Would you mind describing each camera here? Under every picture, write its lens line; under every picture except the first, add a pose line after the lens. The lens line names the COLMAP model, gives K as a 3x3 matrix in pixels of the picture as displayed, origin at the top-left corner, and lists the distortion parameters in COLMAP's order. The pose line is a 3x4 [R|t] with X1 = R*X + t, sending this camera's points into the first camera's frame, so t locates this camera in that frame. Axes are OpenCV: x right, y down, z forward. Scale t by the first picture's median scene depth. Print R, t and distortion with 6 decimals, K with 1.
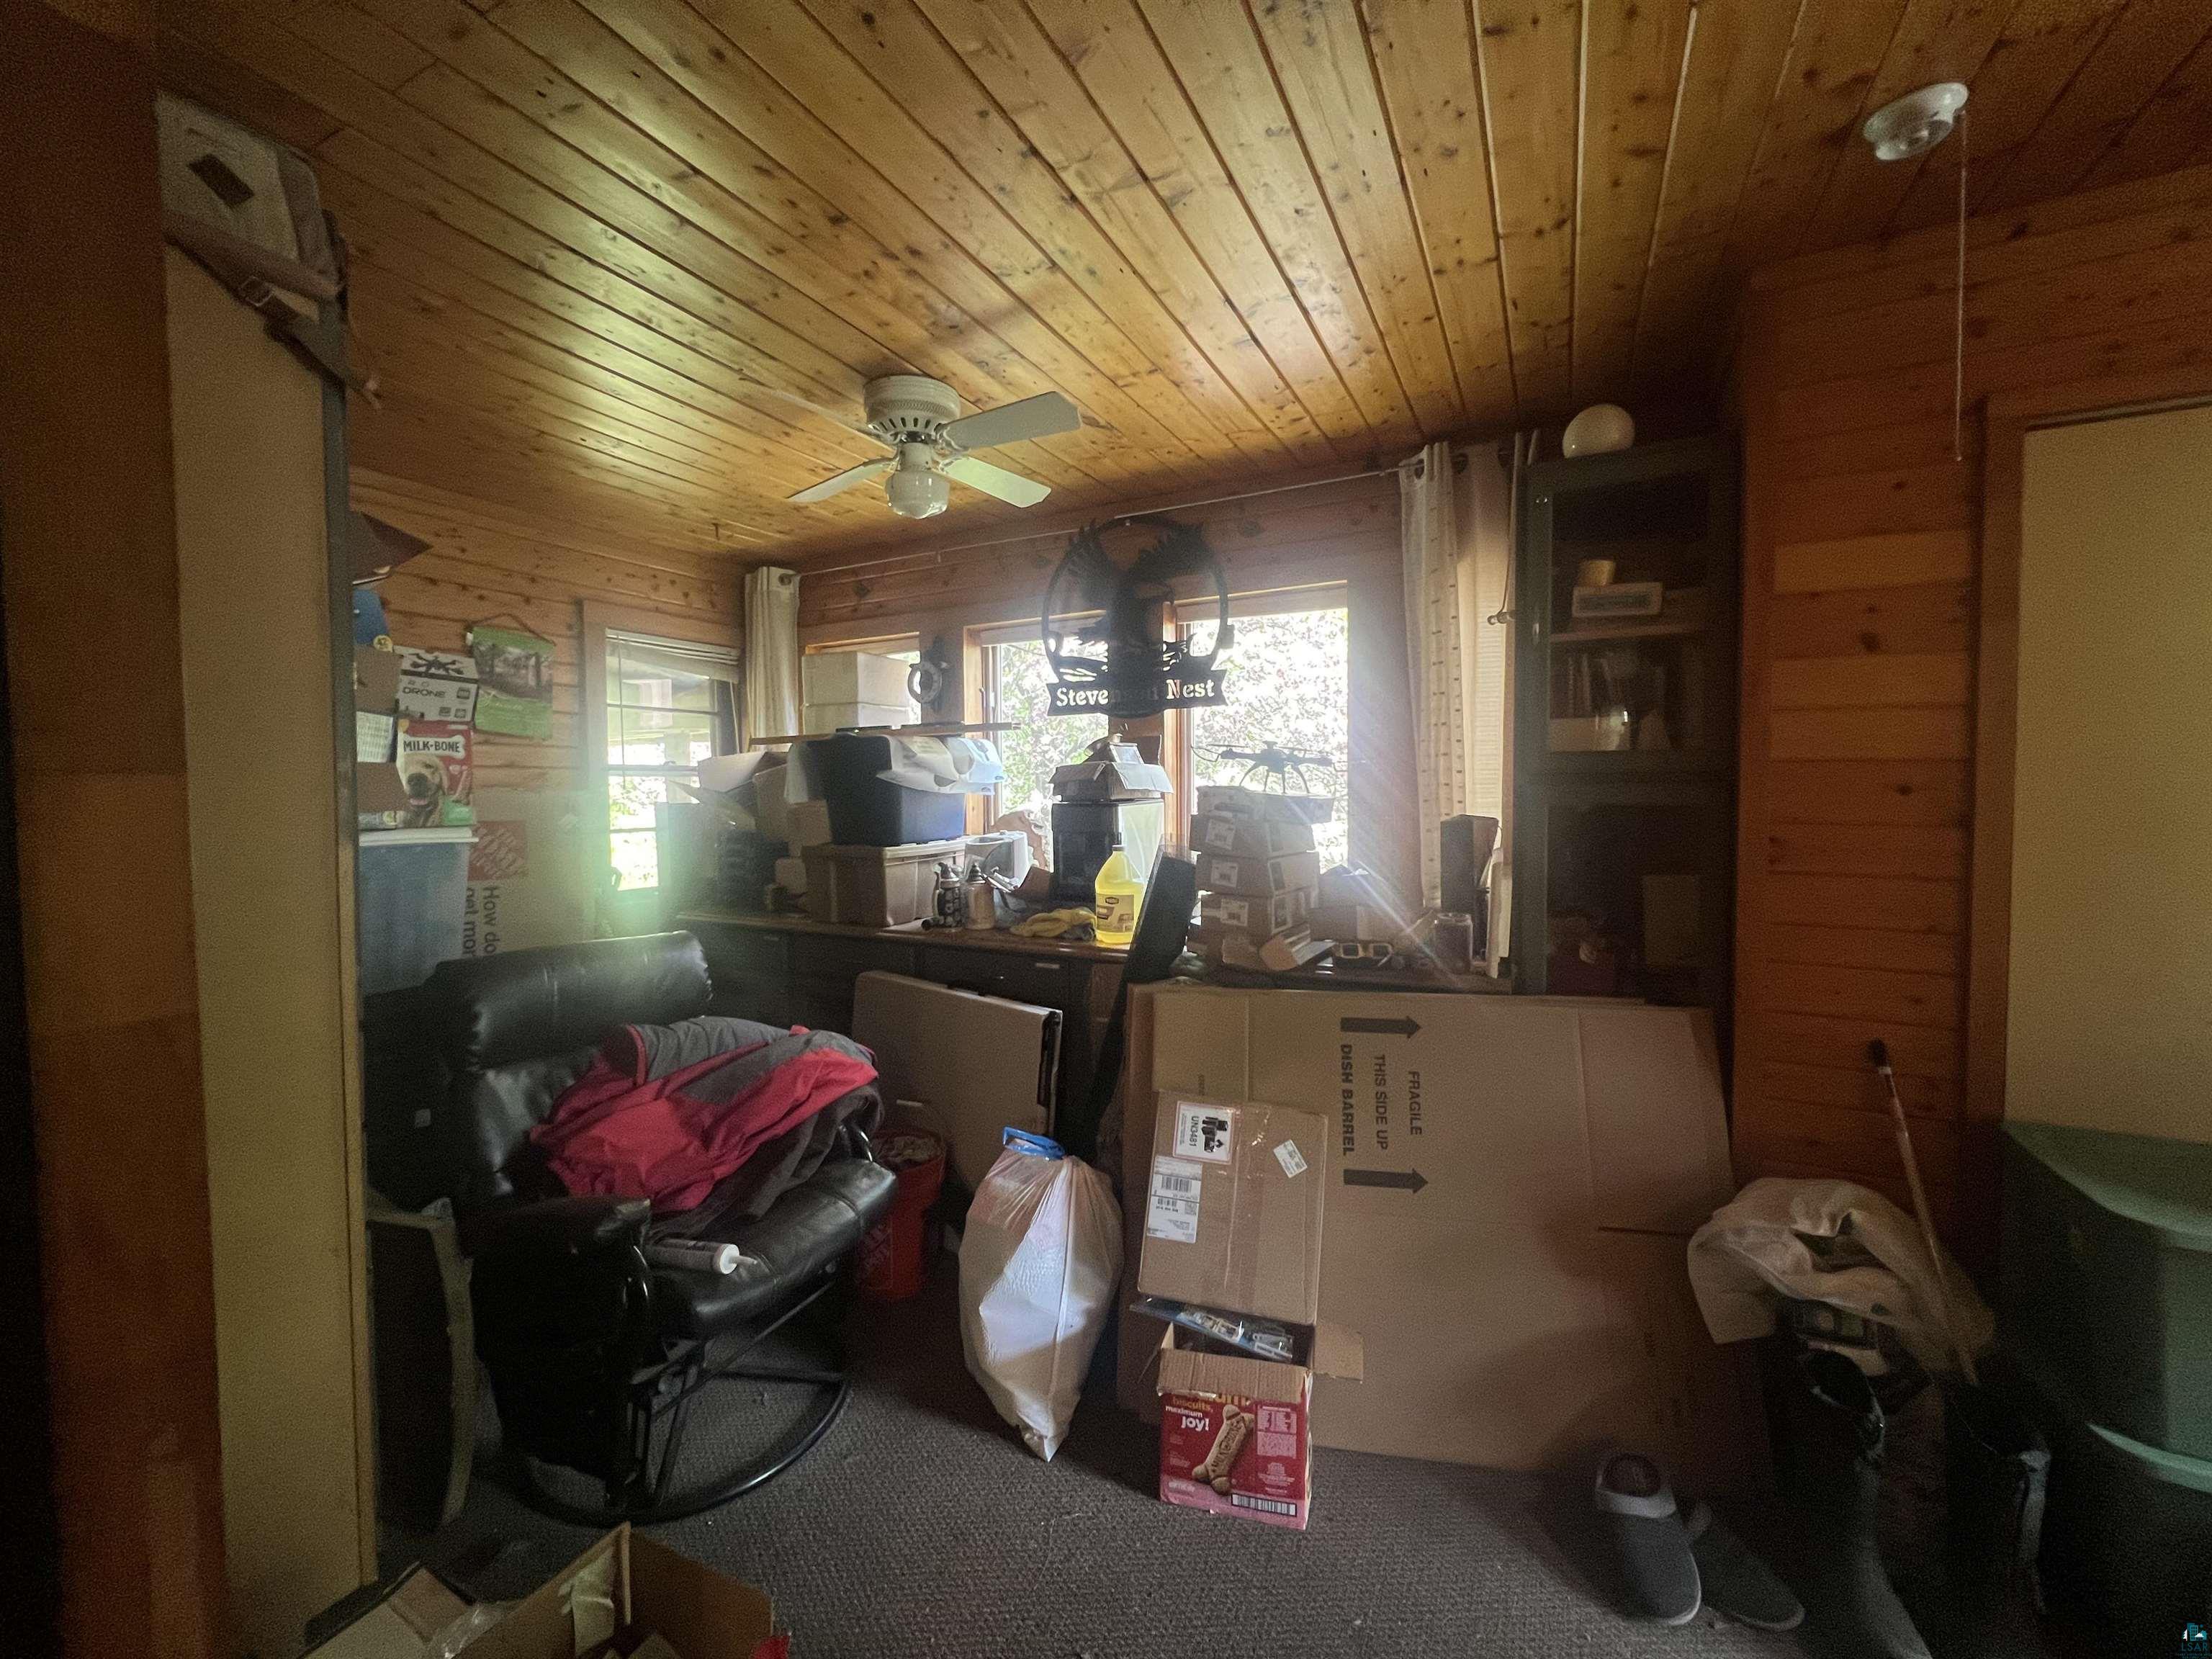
lens RADIAL K [[888.8, 0, 1105.3], [0, 888.8, 824.1], [0, 0, 1]] dist [-0.001038, 0.000178]
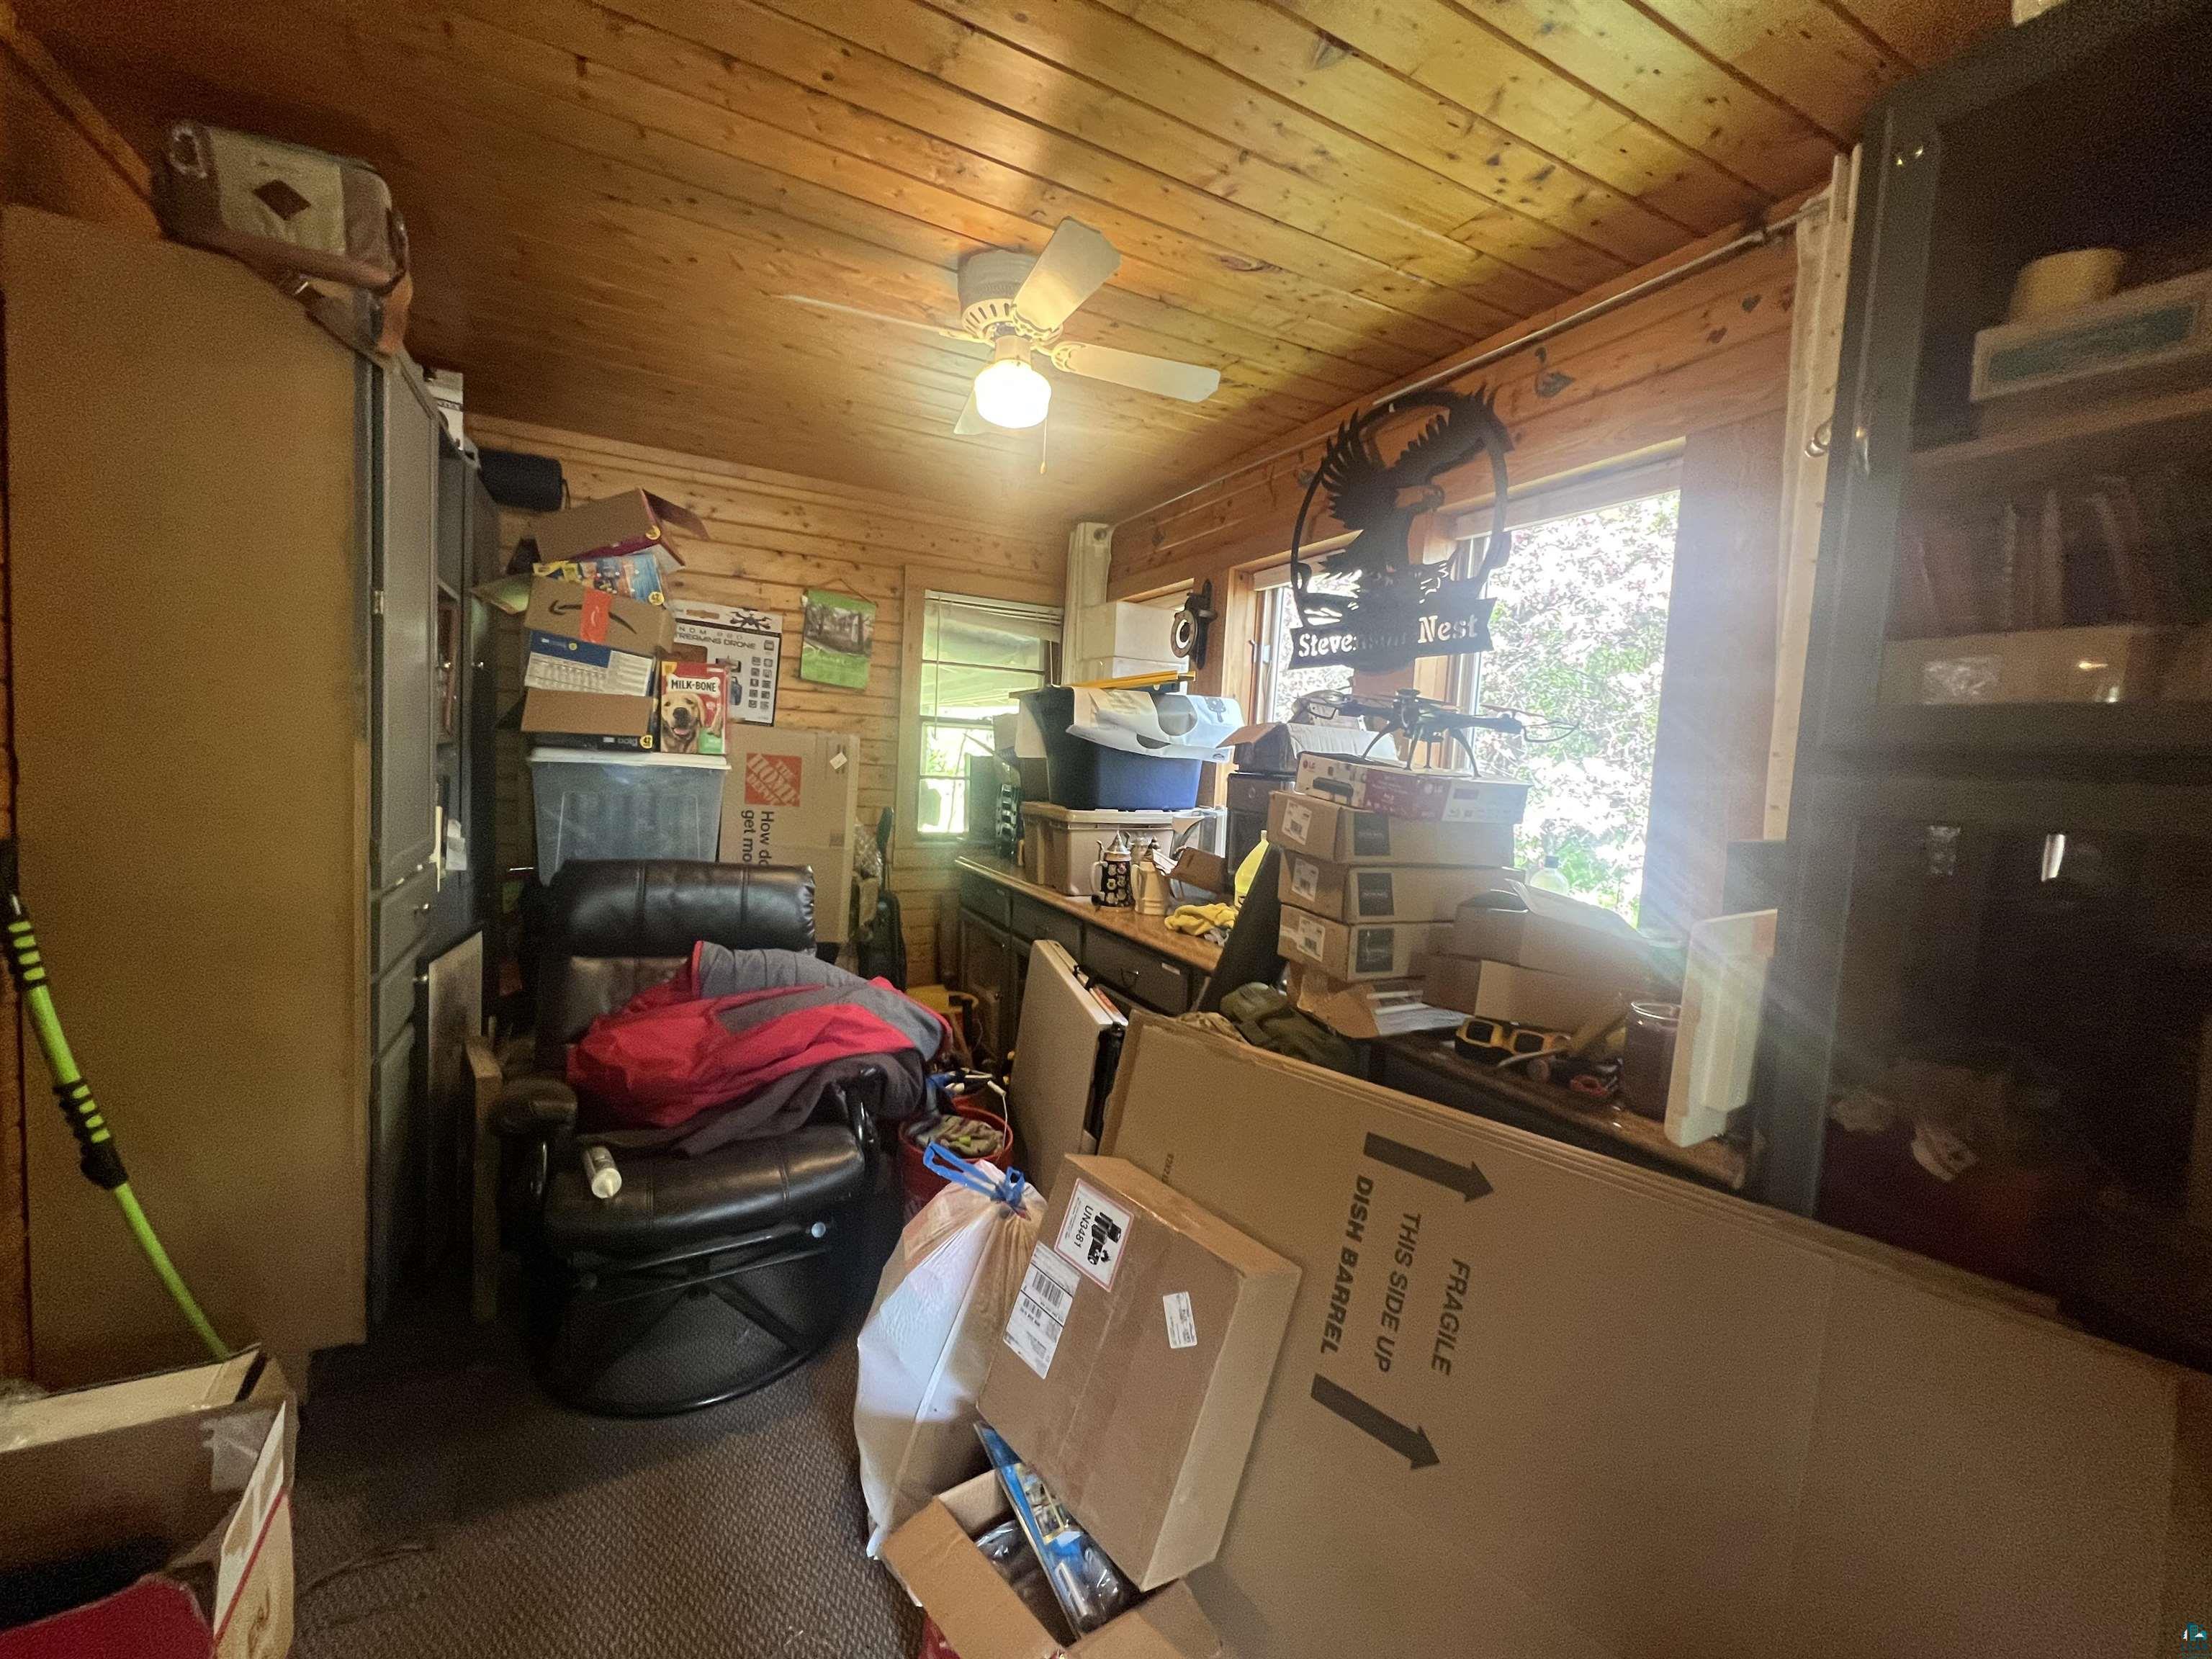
lens RADIAL K [[889.0, 0, 1104.4], [0, 889.0, 823.5], [0, 0, 1]] dist [0.000789, 0.000143]
pose [[0.817009, 0.097184, -0.568377, 0.338866], [-0.086260, 0.995202, 0.046171, -0.005542], [0.570137, 0.011306, 0.821472, 0.296295]]
